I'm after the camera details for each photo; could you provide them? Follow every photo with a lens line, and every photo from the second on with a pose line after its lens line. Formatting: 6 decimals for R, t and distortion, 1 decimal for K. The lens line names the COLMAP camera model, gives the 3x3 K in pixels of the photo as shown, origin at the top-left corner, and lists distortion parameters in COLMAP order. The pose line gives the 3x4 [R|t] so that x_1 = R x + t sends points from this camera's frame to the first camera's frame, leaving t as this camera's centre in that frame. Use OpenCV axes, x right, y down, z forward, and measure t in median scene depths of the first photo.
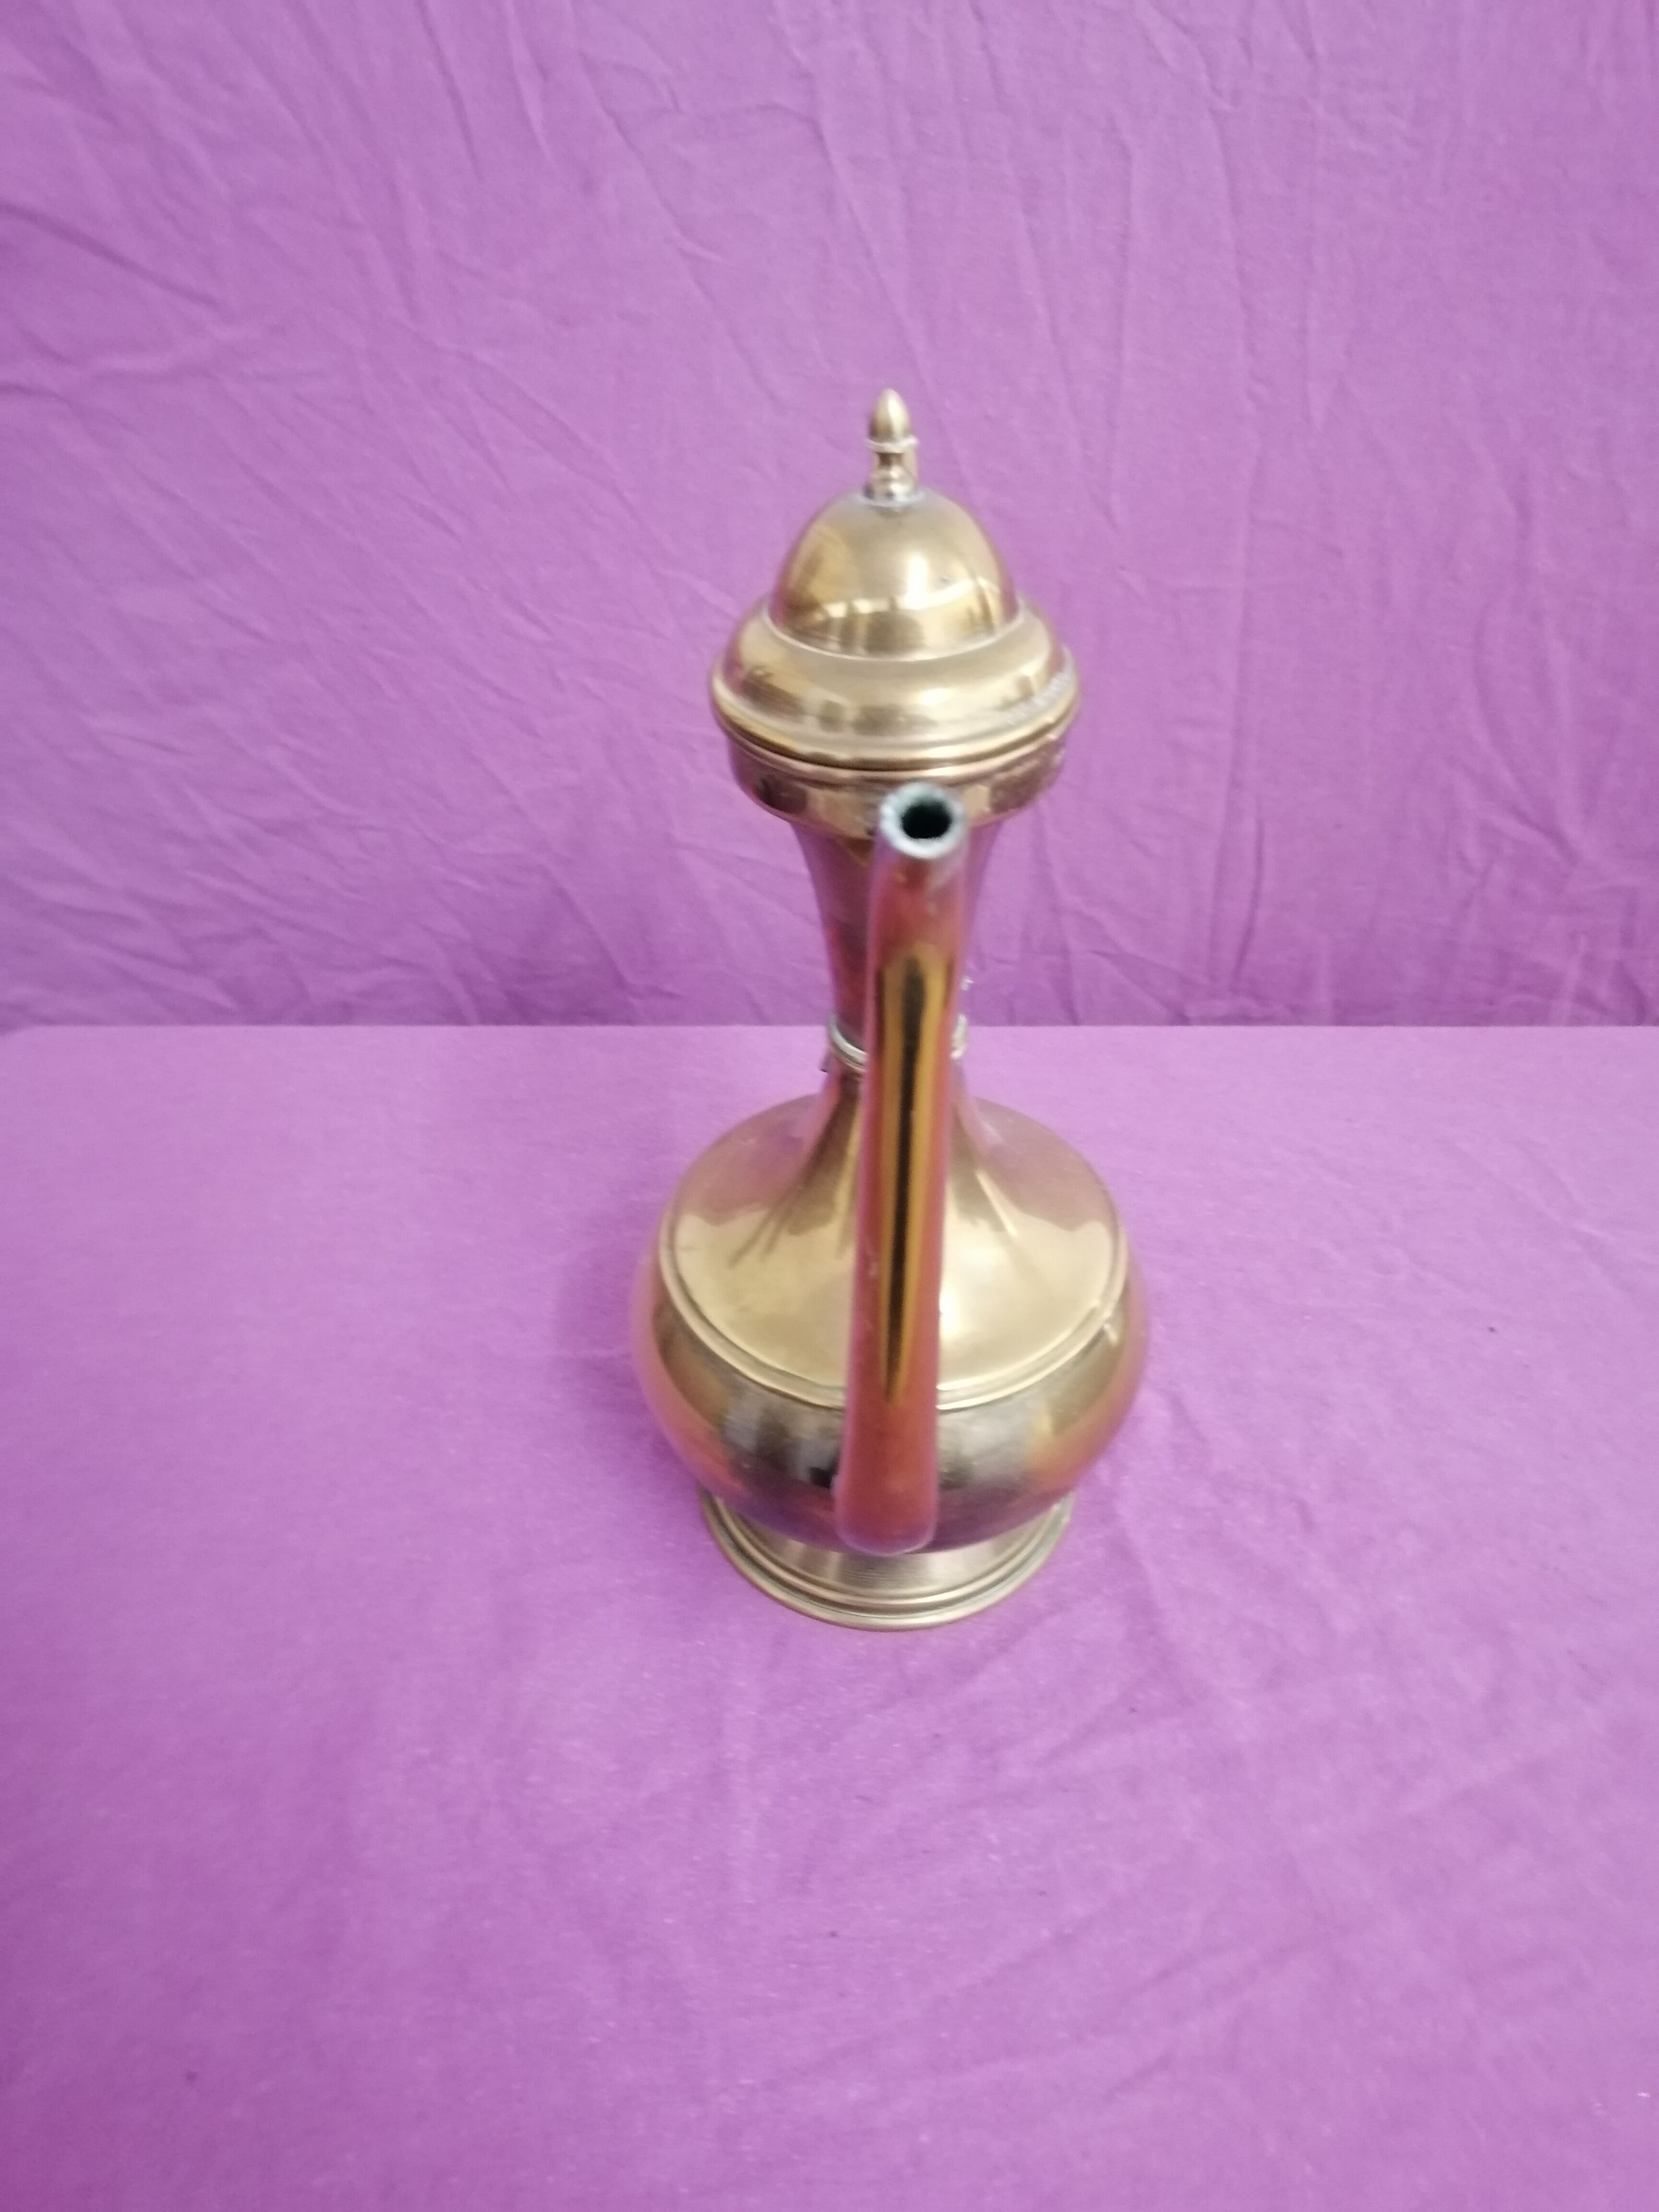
lens RADIAL K [[1693.2, 0, 835.8], [0, 1693.2, 1099.2], [0, 0, 1]] dist [0.001645, 0.009074]
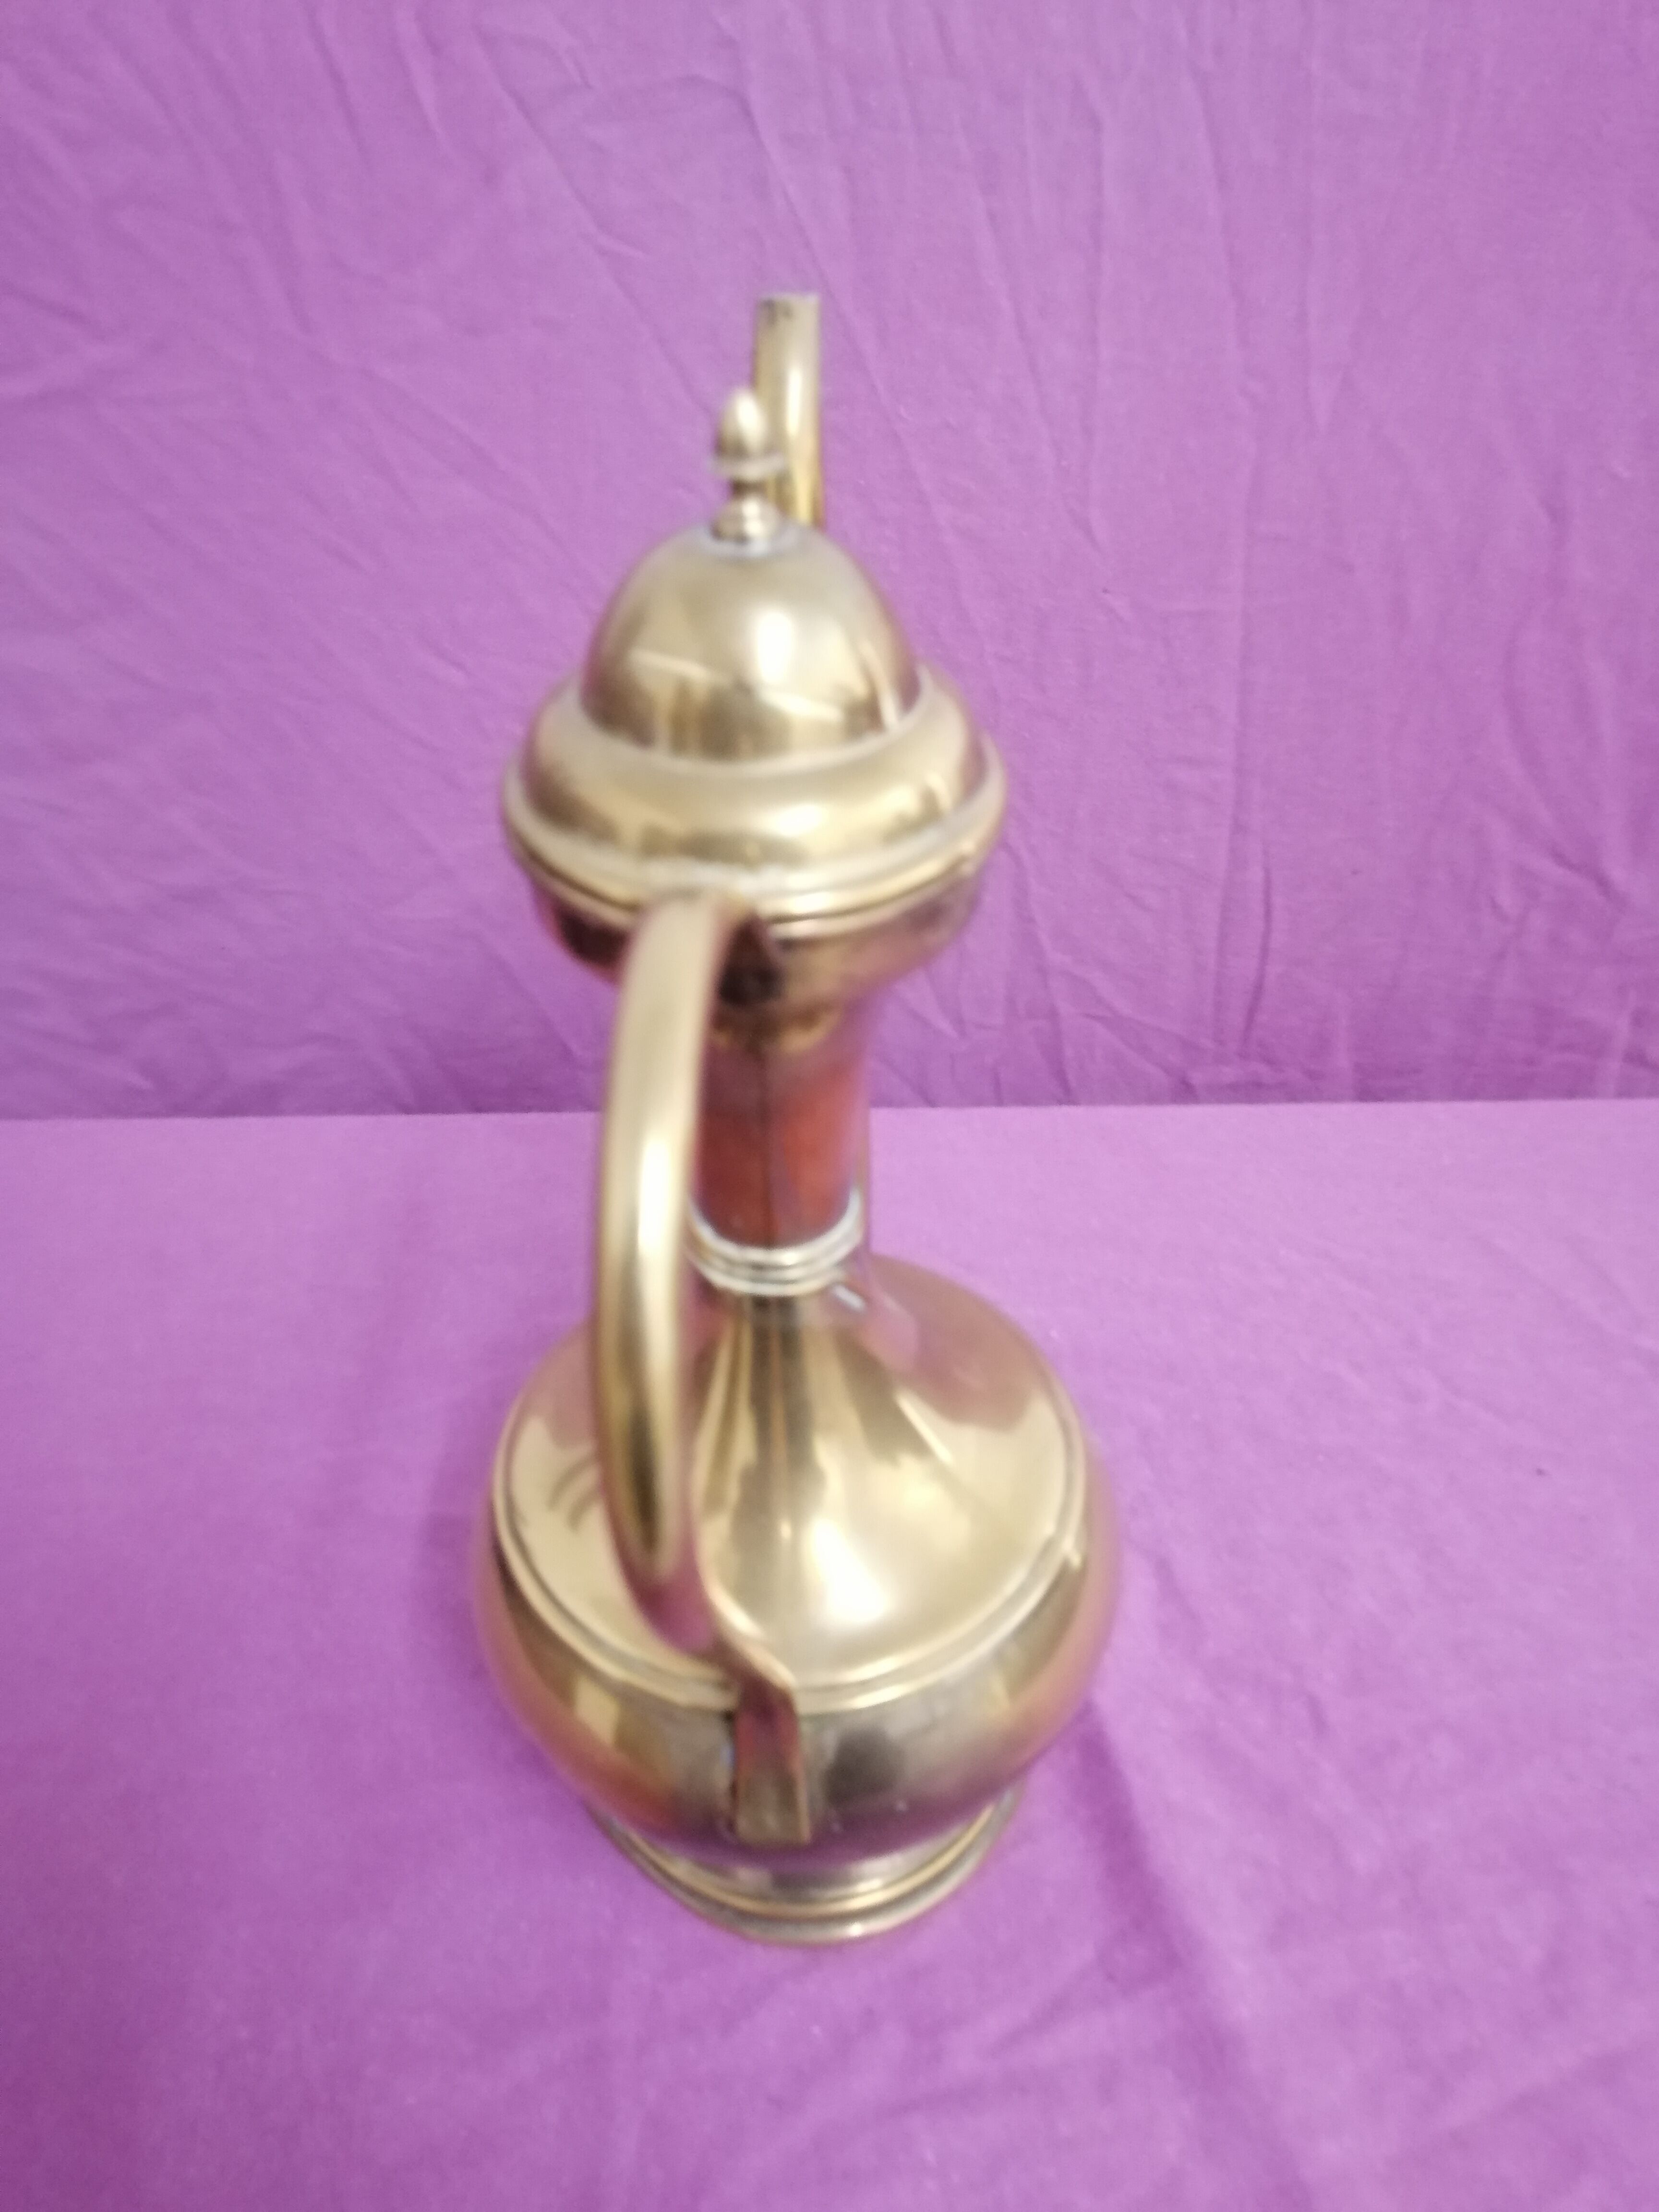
lens RADIAL K [[1654.5, 0, 829.5], [0, 1654.5, 1106.0], [0, 0, 1]] dist [0.010796, 0.007229]
pose [[0.999398, -0.013766, -0.031846, 0.050431], [0.013349, 0.999823, -0.013281, -0.033593], [0.032023, 0.012848, 0.999405, 0.130188]]
